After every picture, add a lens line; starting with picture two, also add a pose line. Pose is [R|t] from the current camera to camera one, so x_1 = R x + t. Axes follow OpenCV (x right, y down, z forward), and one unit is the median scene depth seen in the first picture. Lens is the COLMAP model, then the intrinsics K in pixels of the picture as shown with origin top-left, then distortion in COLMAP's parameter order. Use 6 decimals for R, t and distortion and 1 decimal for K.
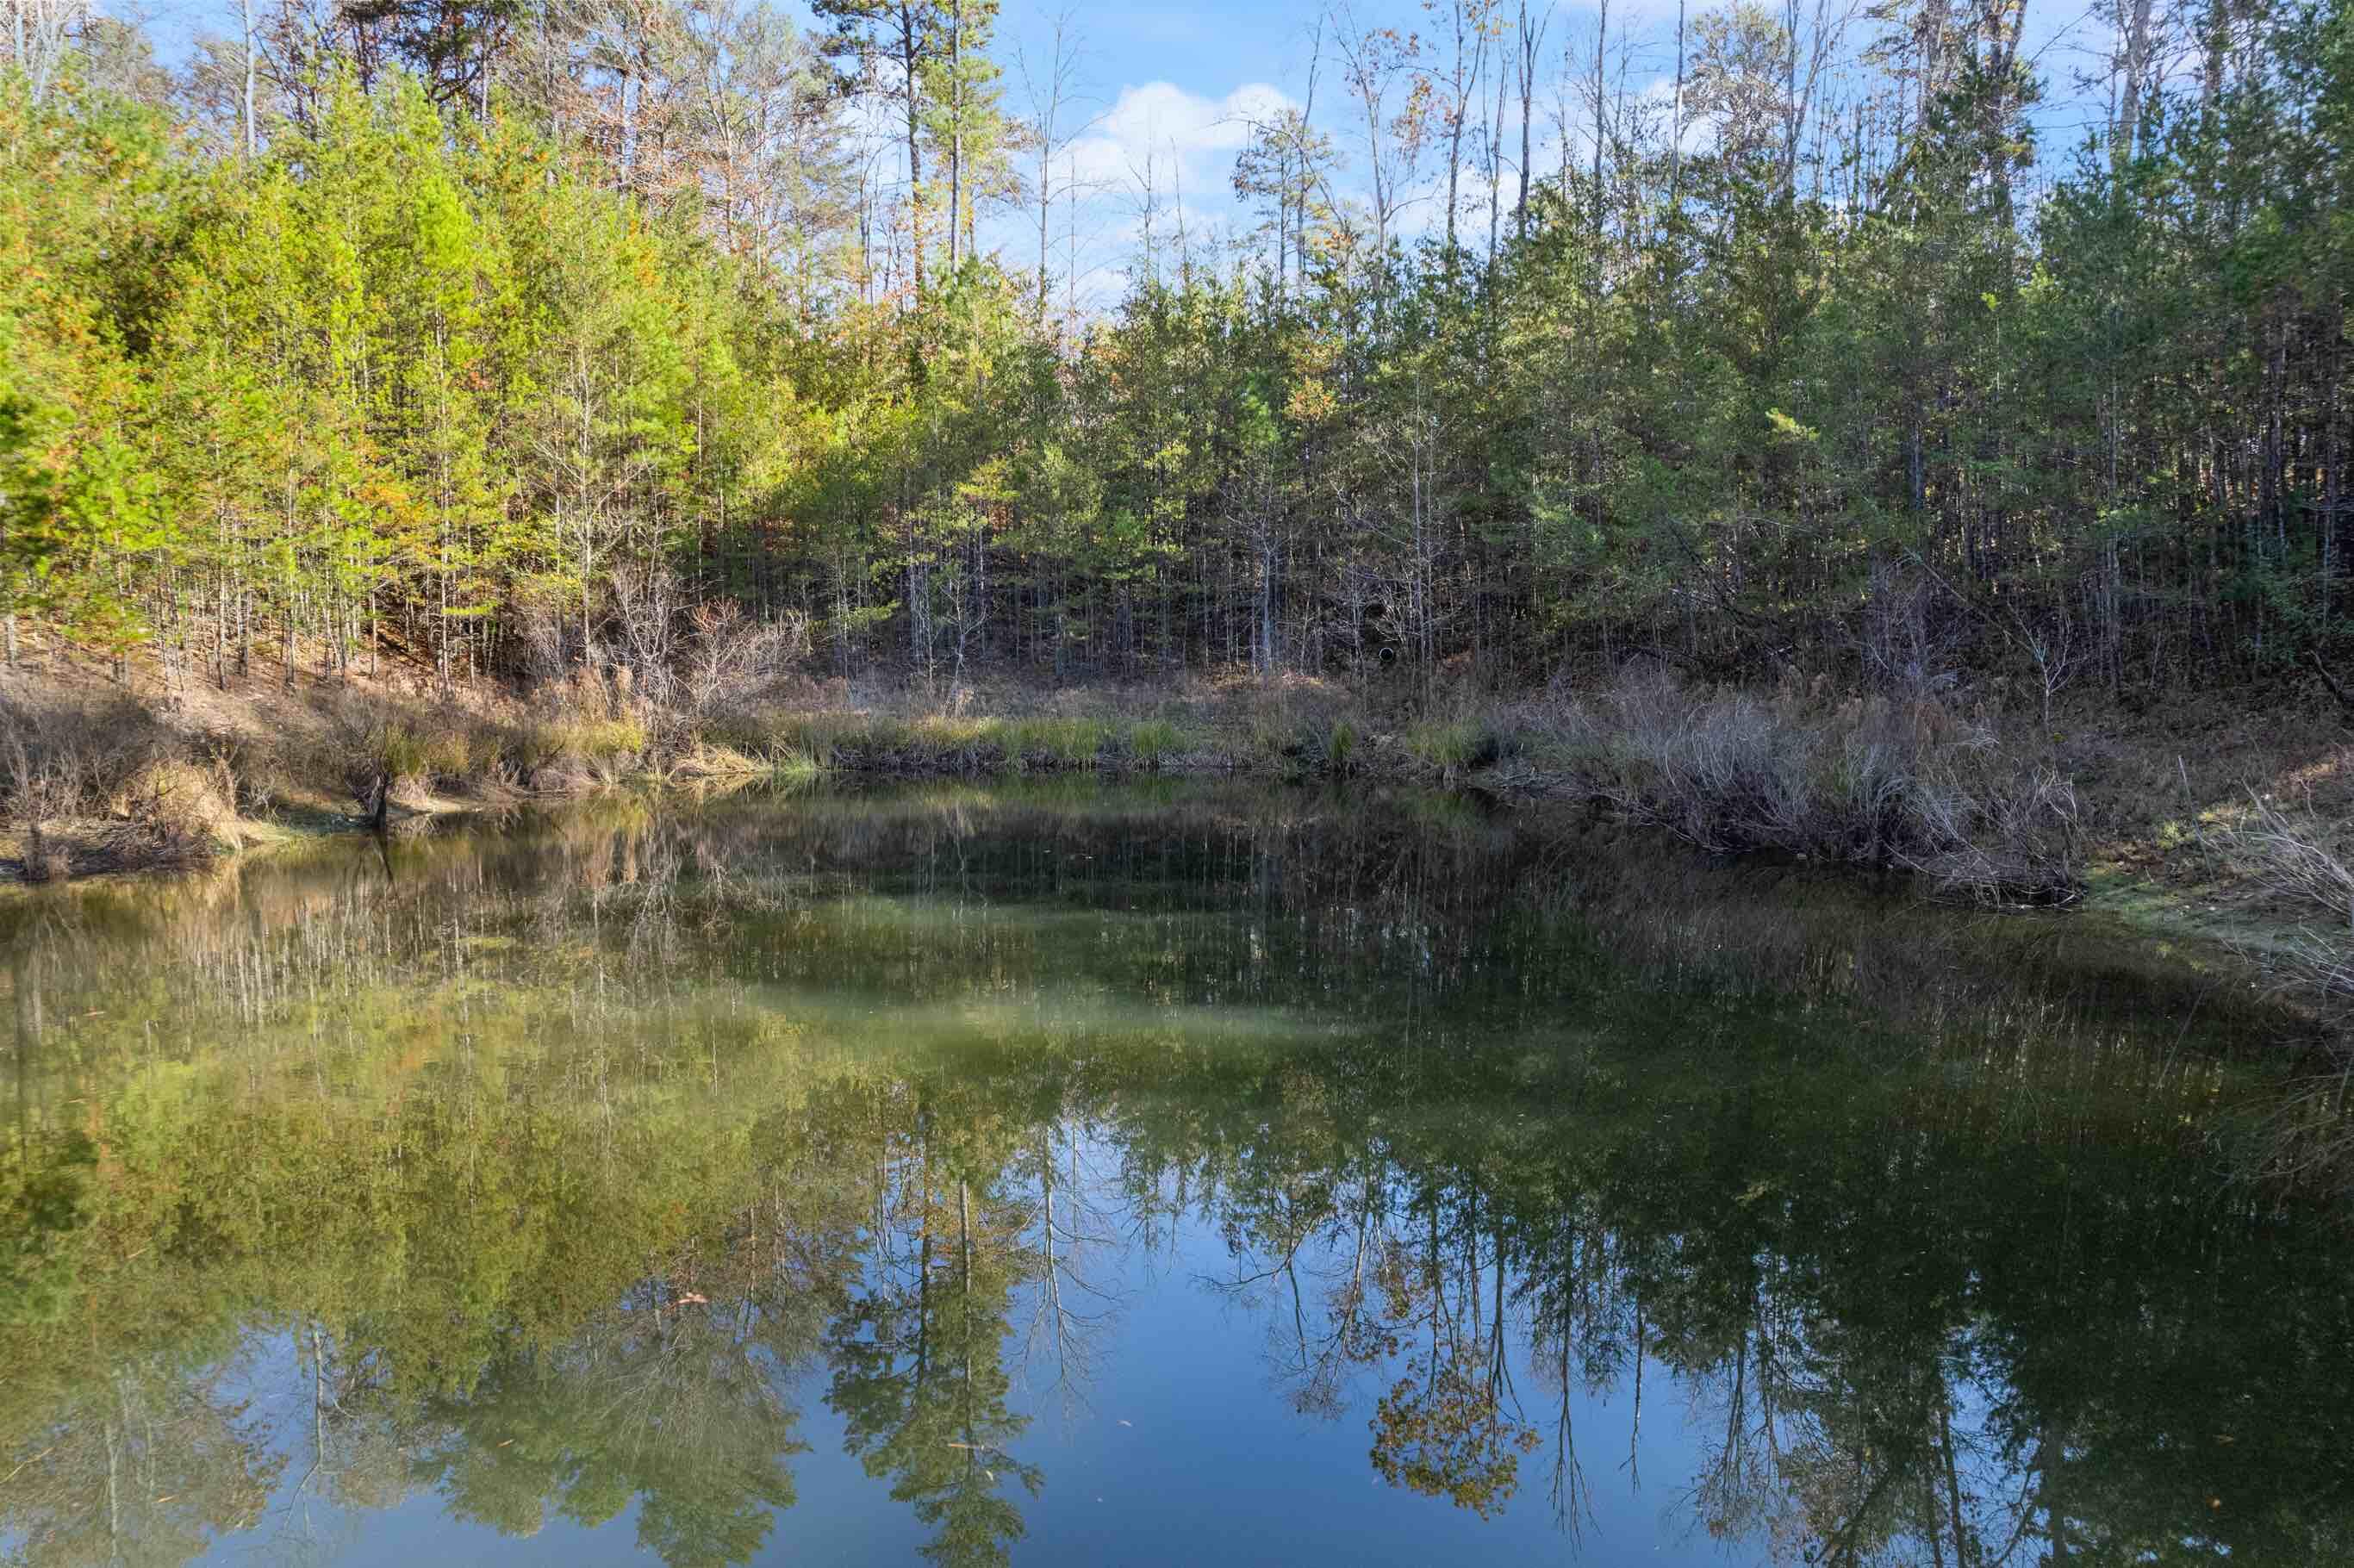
lens RADIAL K [[1492.6, 0, 1177.0], [0, 1492.6, 784.0], [0, 0, 1]] dist [-0.037175, 0.000280]
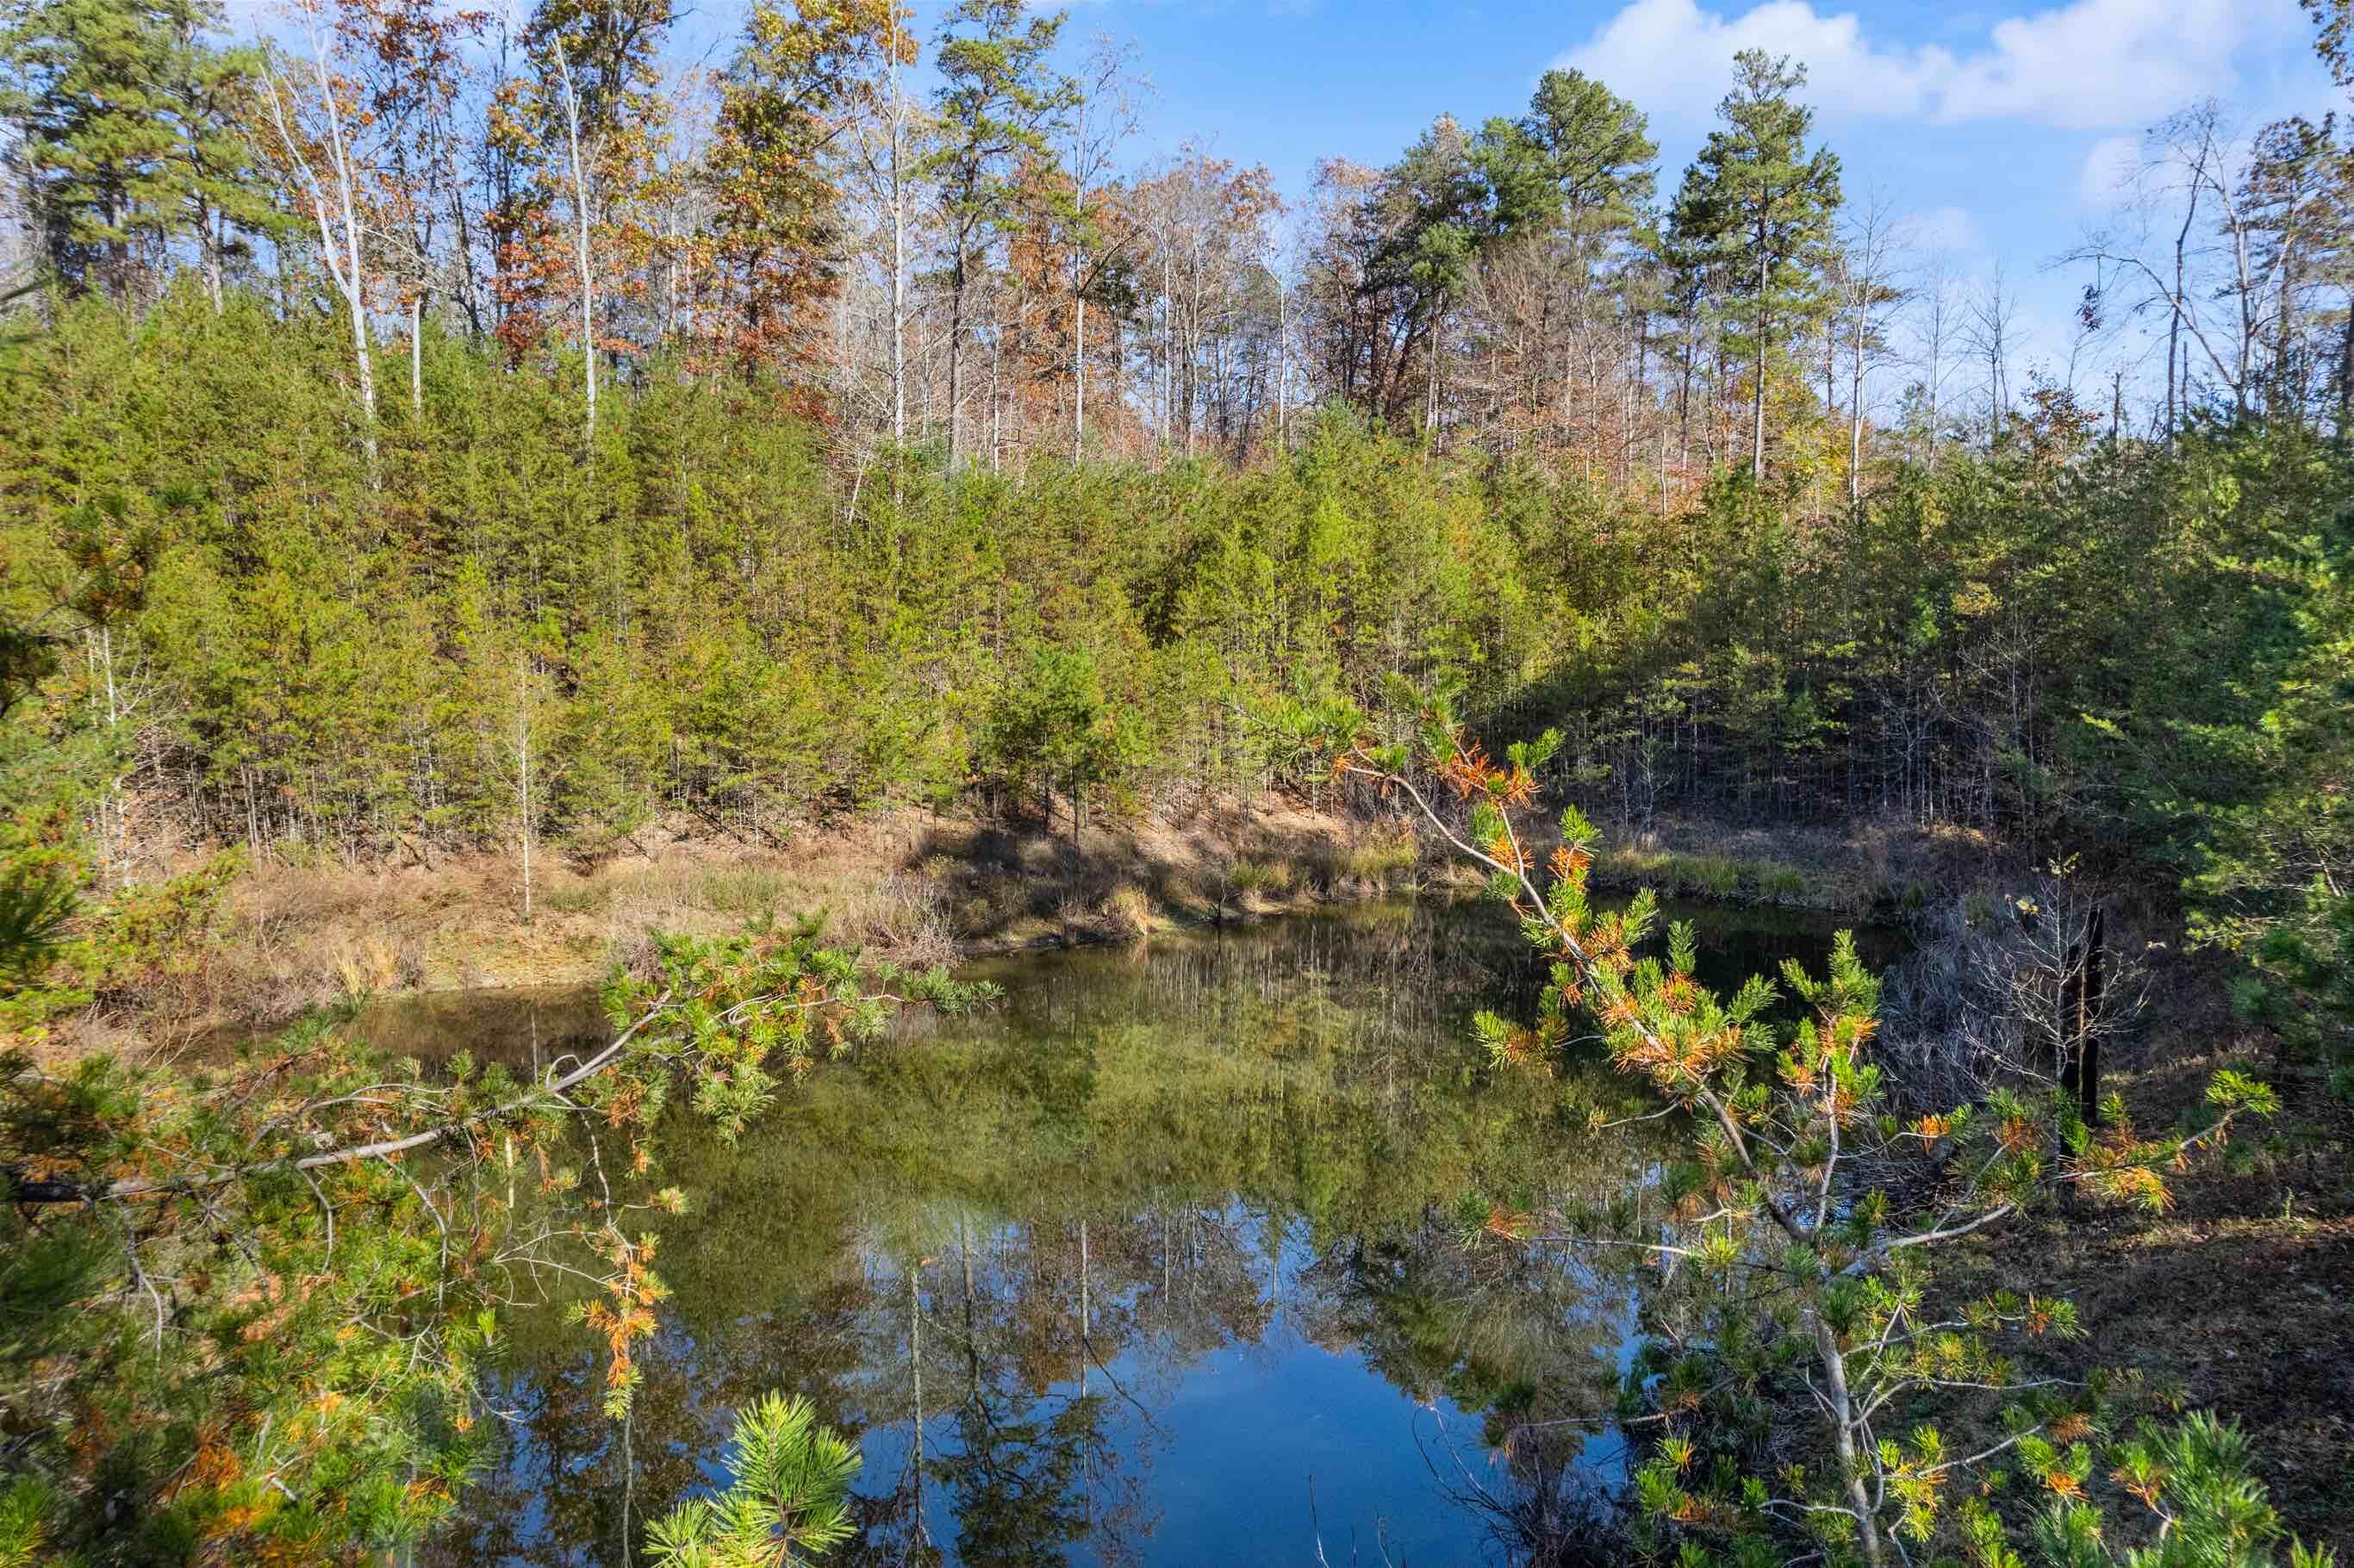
lens RADIAL K [[1492.6, 0, 1177.0], [0, 1492.6, 784.0], [0, 0, 1]] dist [-0.037175, 0.000280]
pose [[0.769004, 0.053274, -0.637020, 0.385240], [-0.052786, 0.998410, 0.019774, -0.109455], [0.637061, 0.018419, 0.770593, -0.328476]]
